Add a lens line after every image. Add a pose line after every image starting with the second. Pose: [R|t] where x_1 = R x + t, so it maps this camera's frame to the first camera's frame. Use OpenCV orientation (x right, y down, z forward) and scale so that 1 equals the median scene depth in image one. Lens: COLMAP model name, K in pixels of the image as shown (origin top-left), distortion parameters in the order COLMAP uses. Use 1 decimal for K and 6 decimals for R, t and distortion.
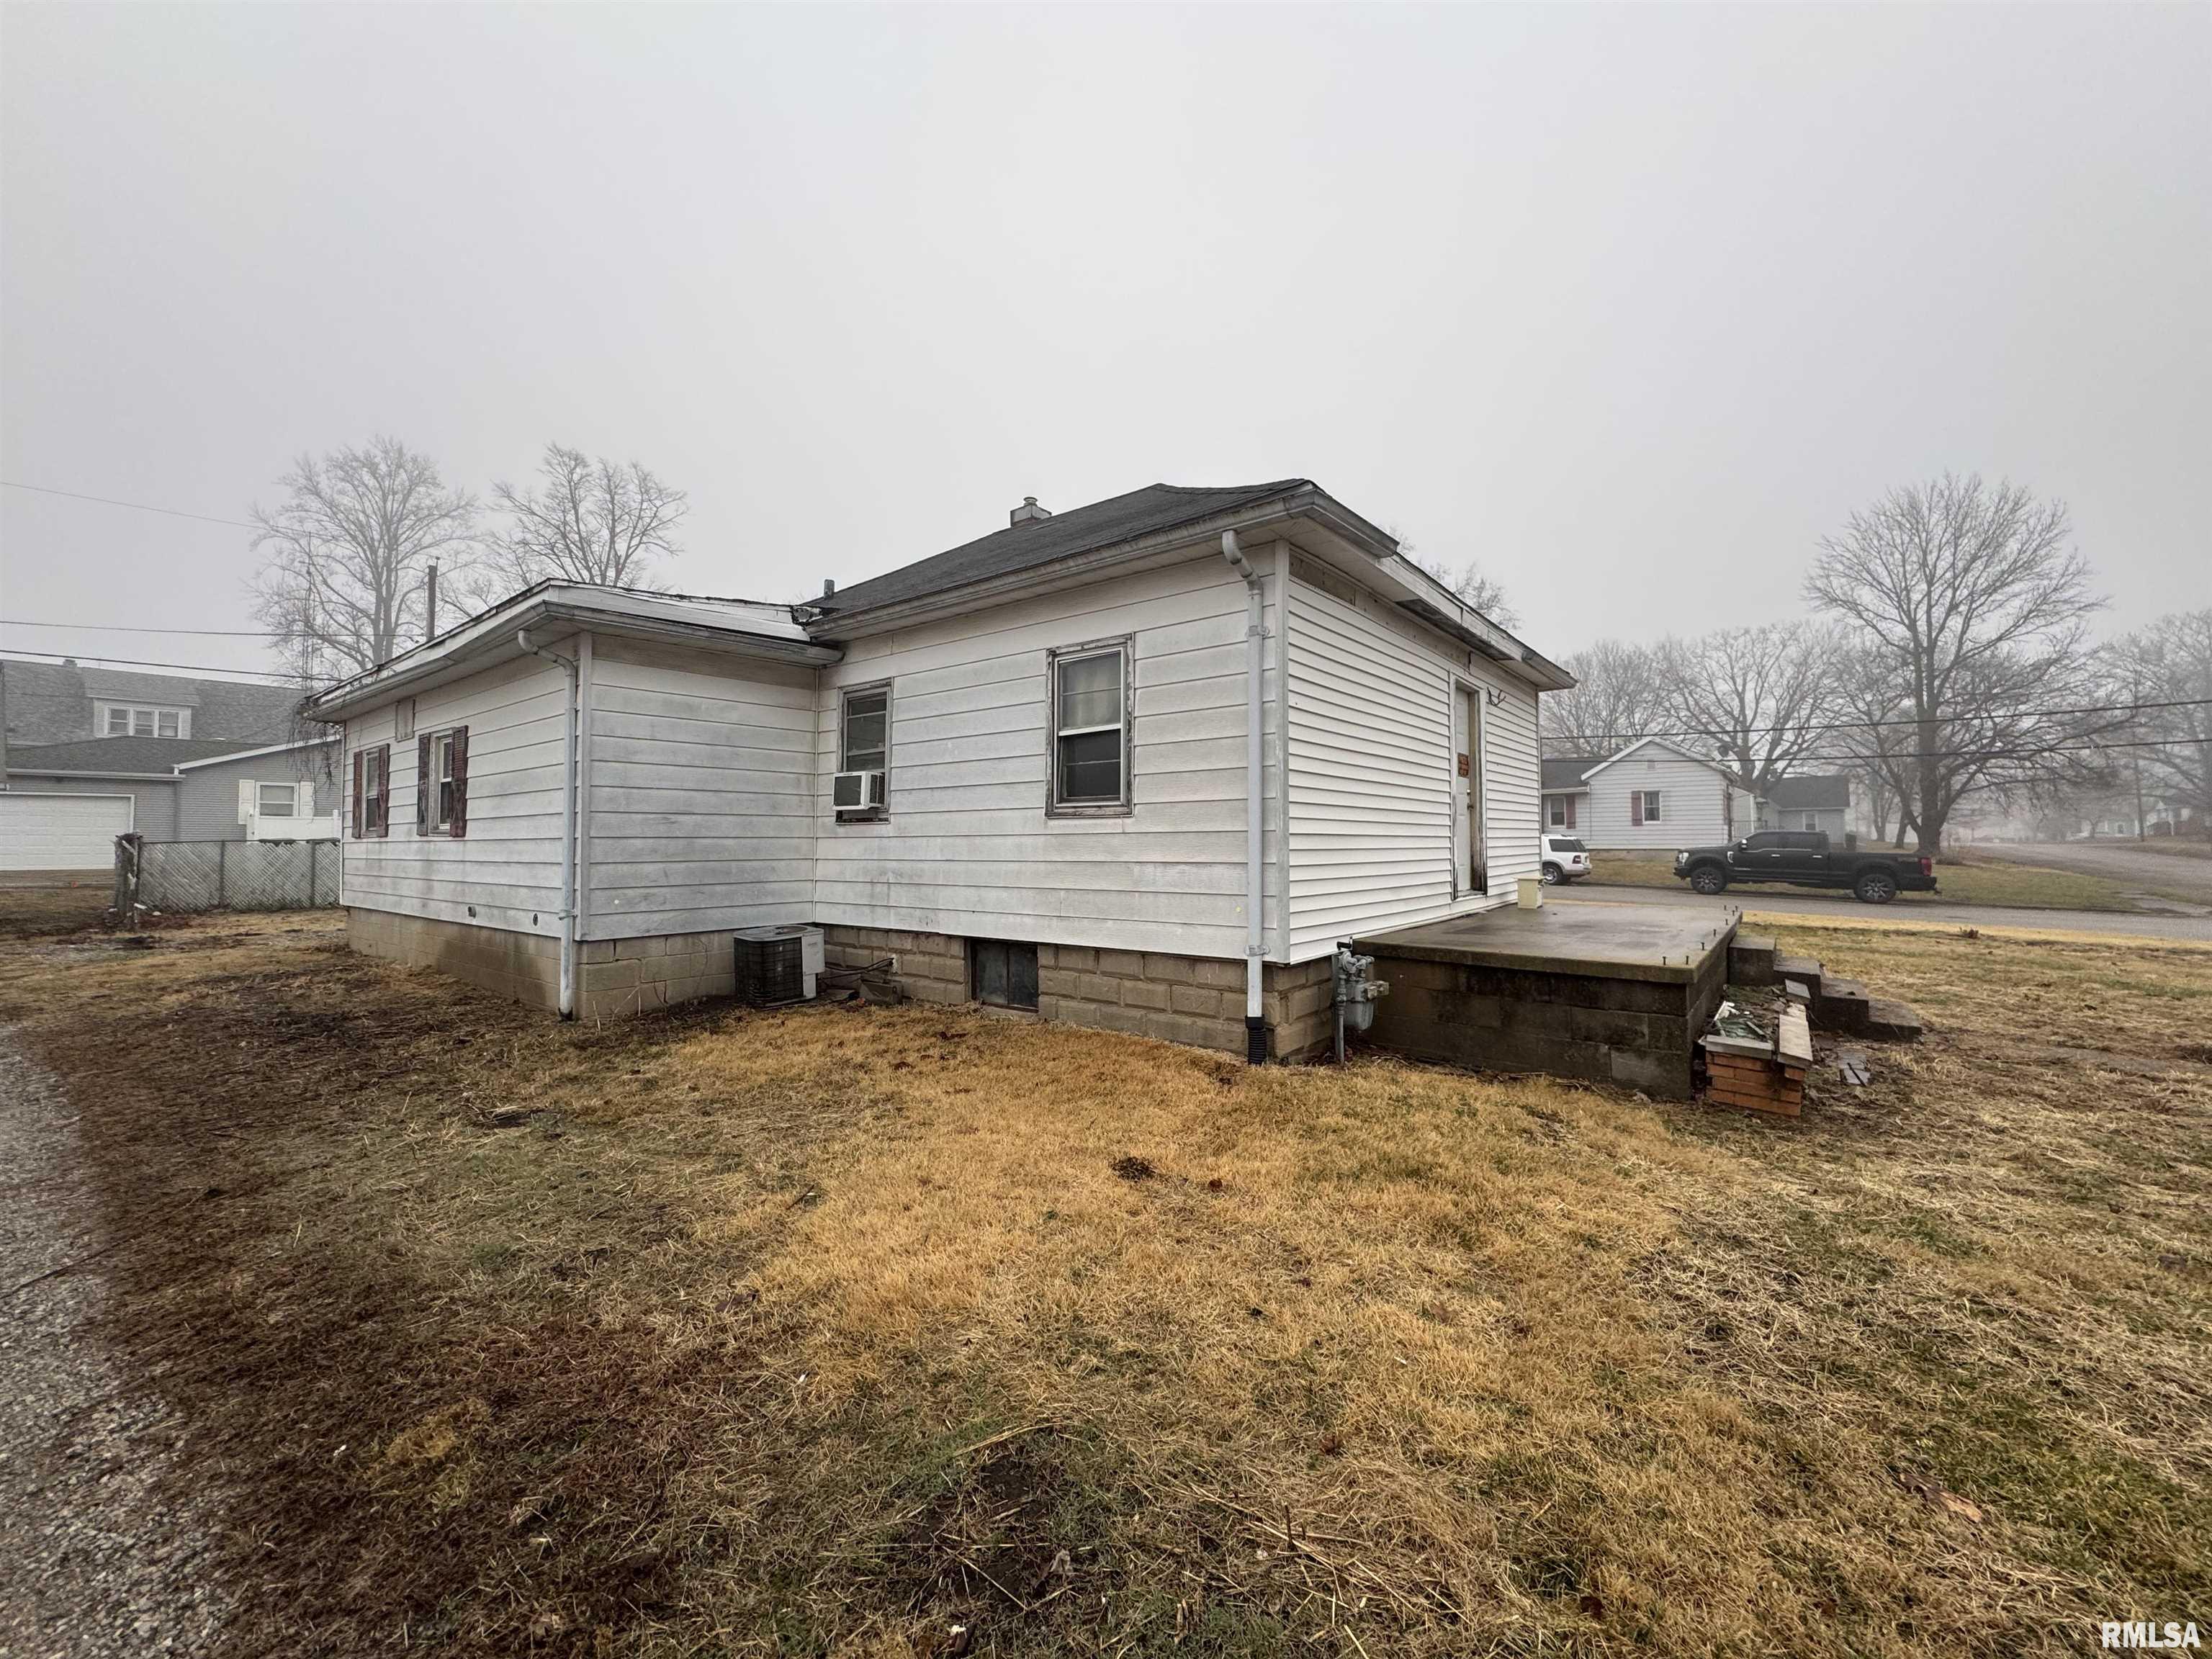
lens RADIAL K [[880.8, 0, 1109.1], [0, 880.8, 817.6], [0, 0, 1]] dist [-0.008774, 0.000726]
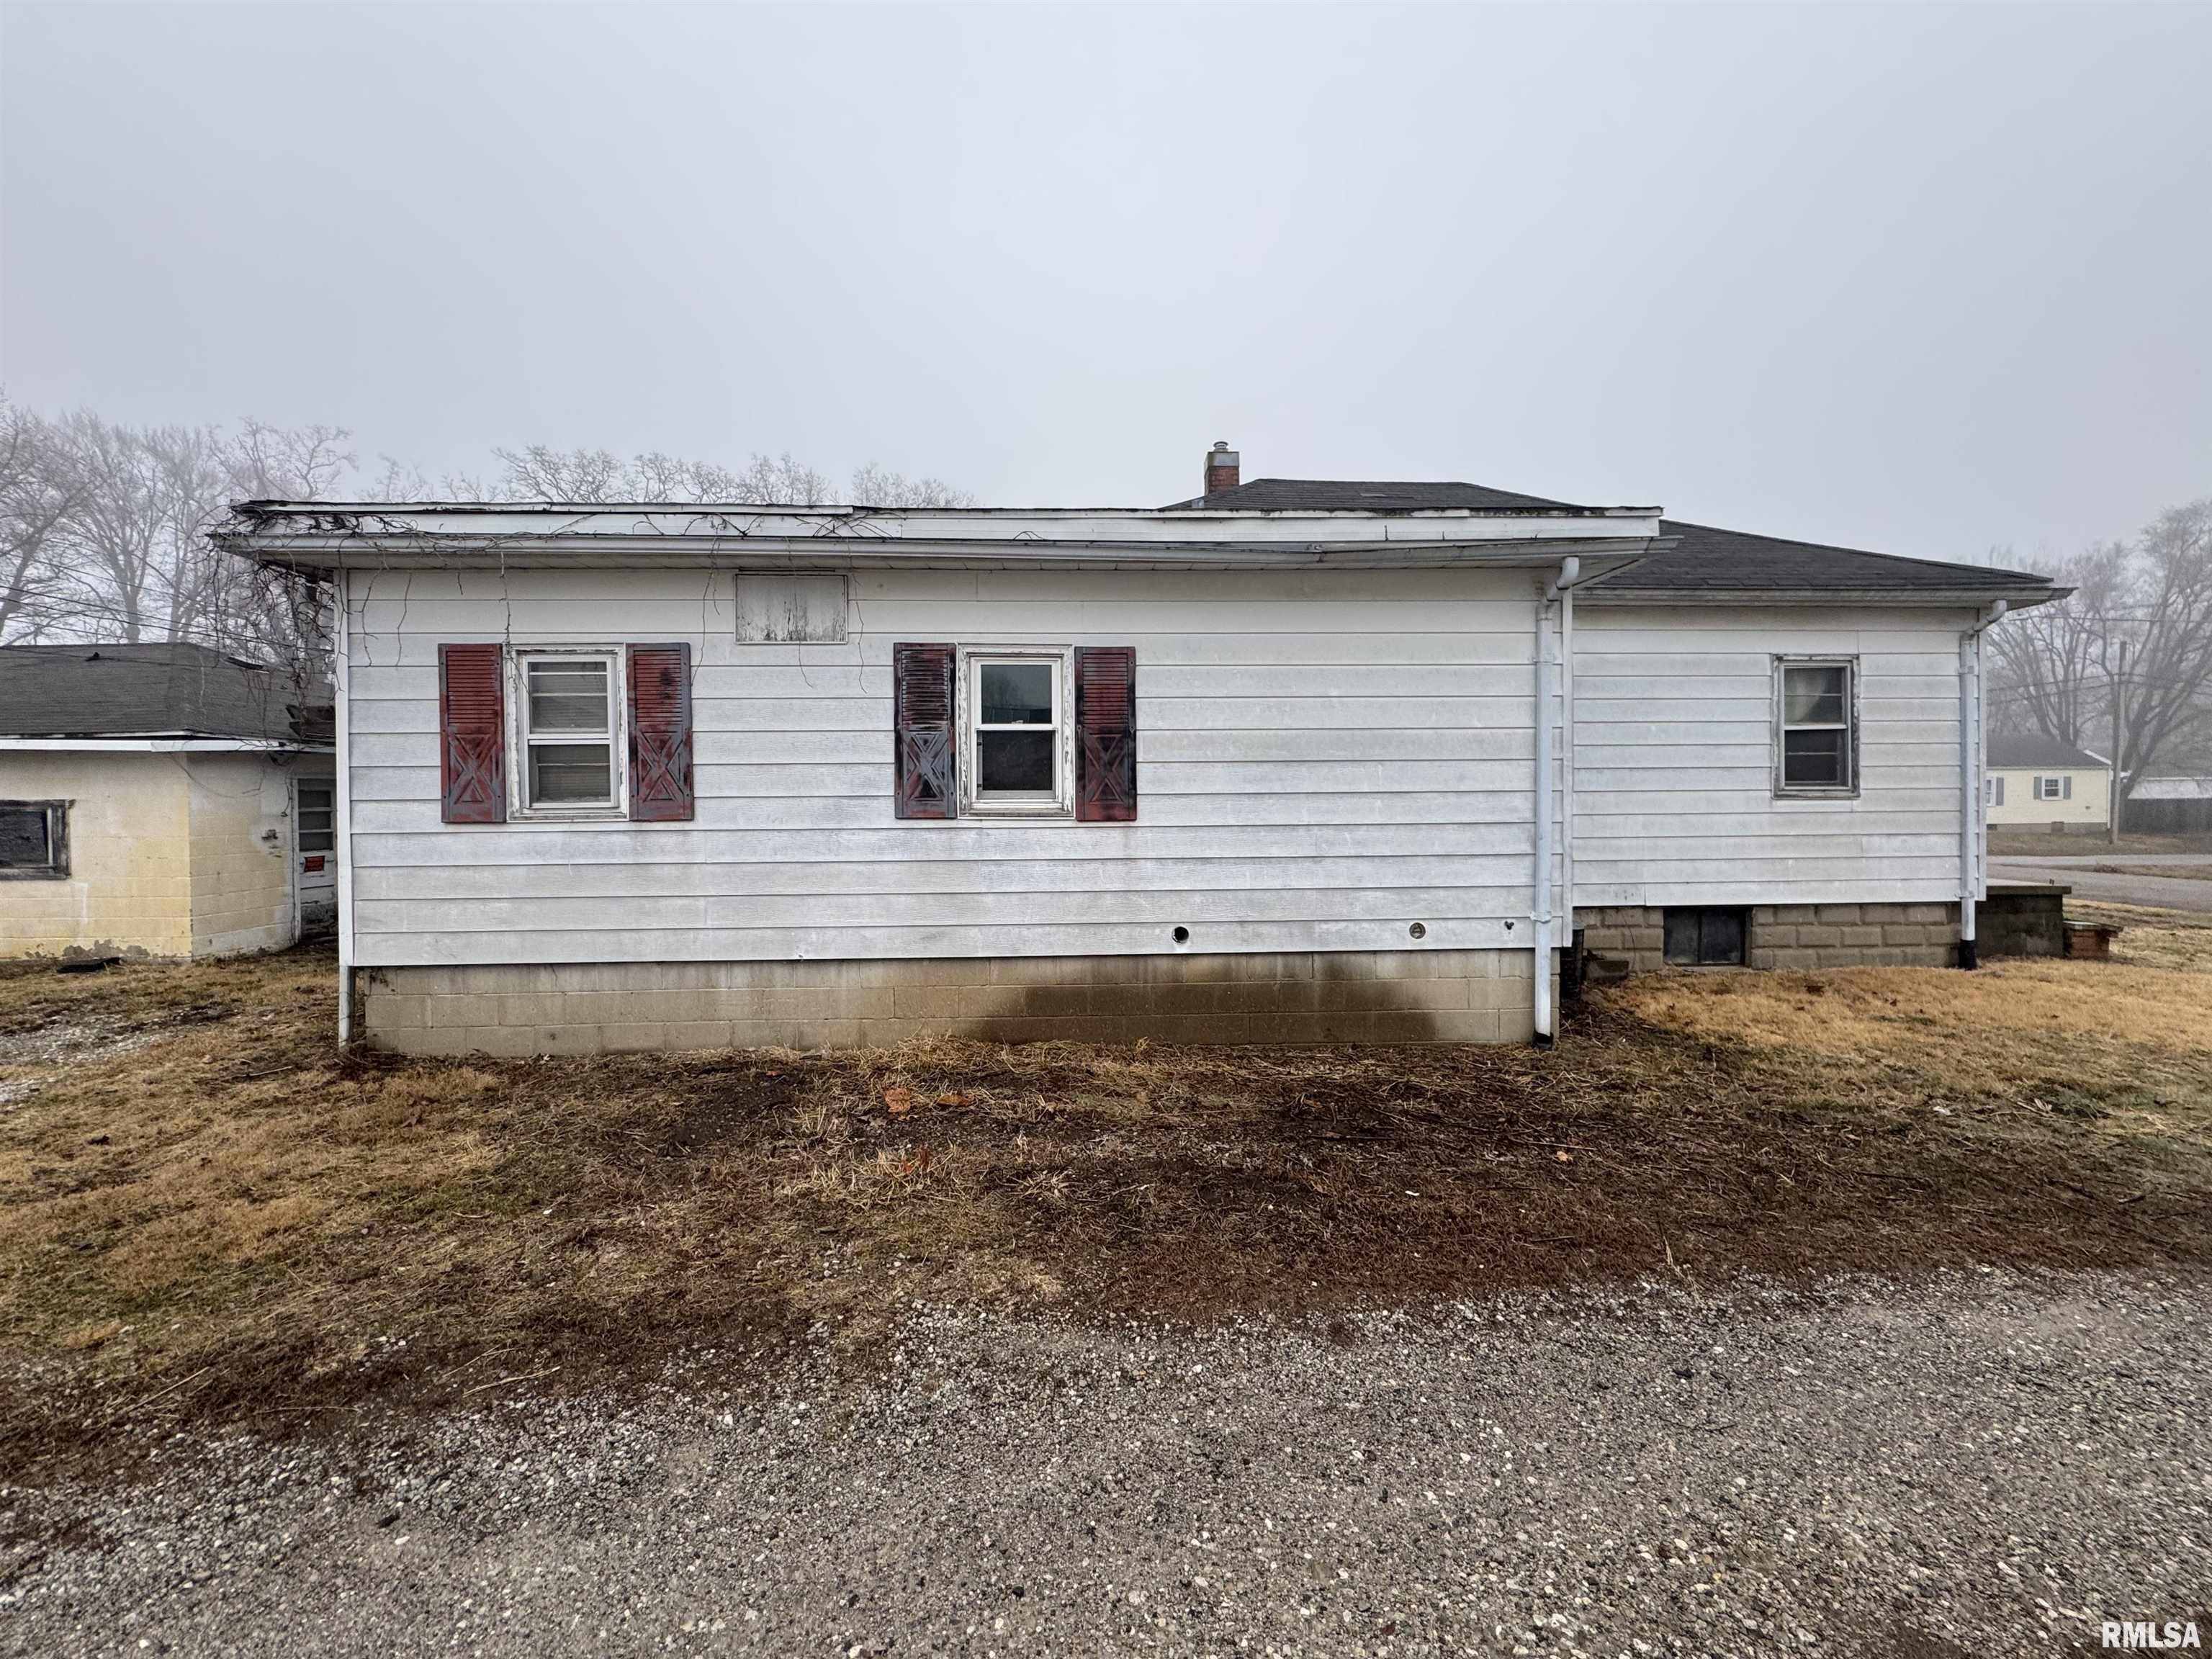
lens RADIAL K [[880.8, 0, 1116.0], [0, 880.8, 816.8], [0, 0, 1]] dist [-0.008774, 0.000726]
pose [[0.767654, -0.013658, 0.640719, -1.553946], [-0.015622, 0.999077, 0.040014, -0.009206], [-0.640674, -0.040727, 0.766732, 0.686524]]
